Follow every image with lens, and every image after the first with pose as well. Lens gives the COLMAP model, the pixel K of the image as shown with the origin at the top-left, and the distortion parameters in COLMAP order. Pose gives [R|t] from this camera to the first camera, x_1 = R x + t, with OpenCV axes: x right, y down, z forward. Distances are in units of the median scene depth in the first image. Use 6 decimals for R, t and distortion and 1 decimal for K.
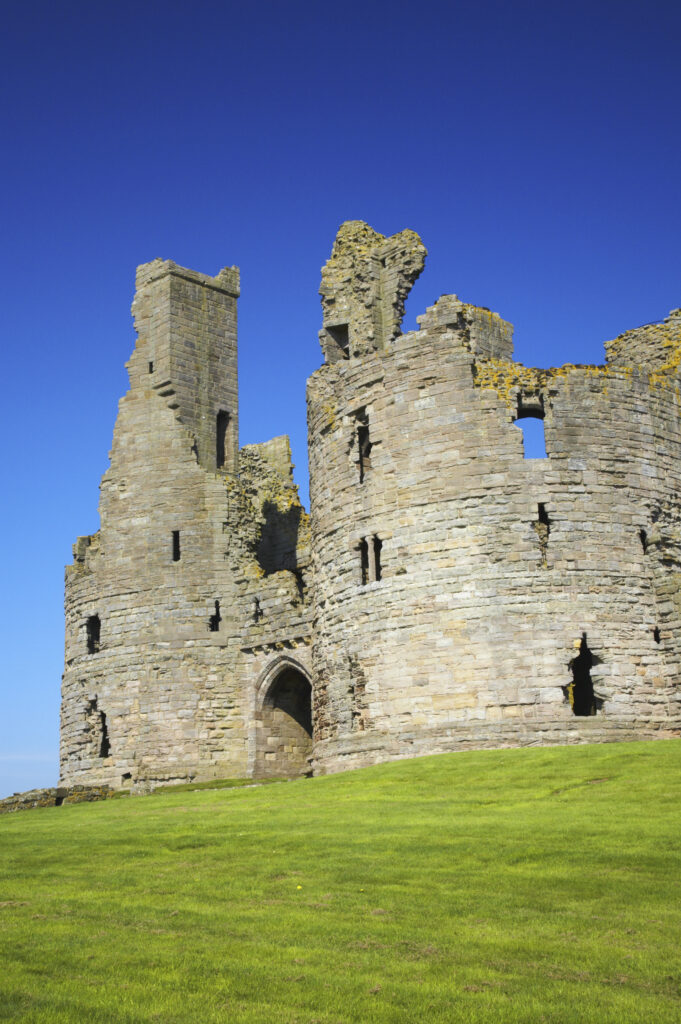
lens RADIAL K [[1305.2, 0, 316.2], [0, 1305.2, 515.9], [0, 0, 1]] dist [0.089763, 0.015108]
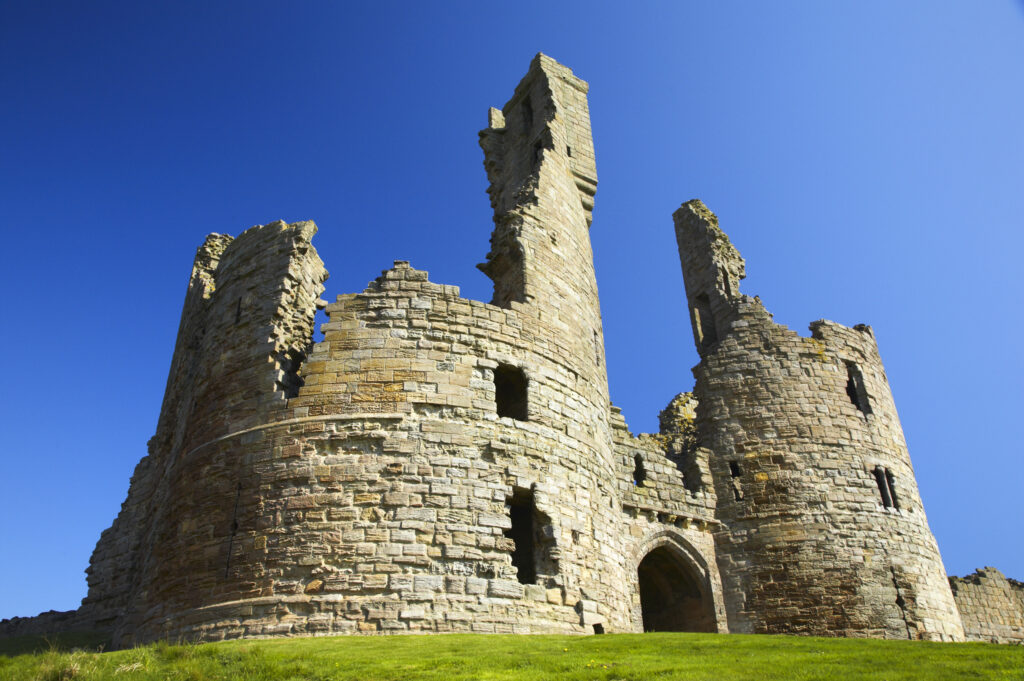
lens RADIAL K [[787.5, 0, 509.7], [0, 787.5, 339.1], [0, 0, 1]] dist [-0.098015, 0.091549]
pose [[0.201012, 0.535186, 0.820469, -0.540553], [-0.235073, 0.839445, -0.489972, 0.278734], [-0.950965, -0.094380, 0.294547, 0.958889]]
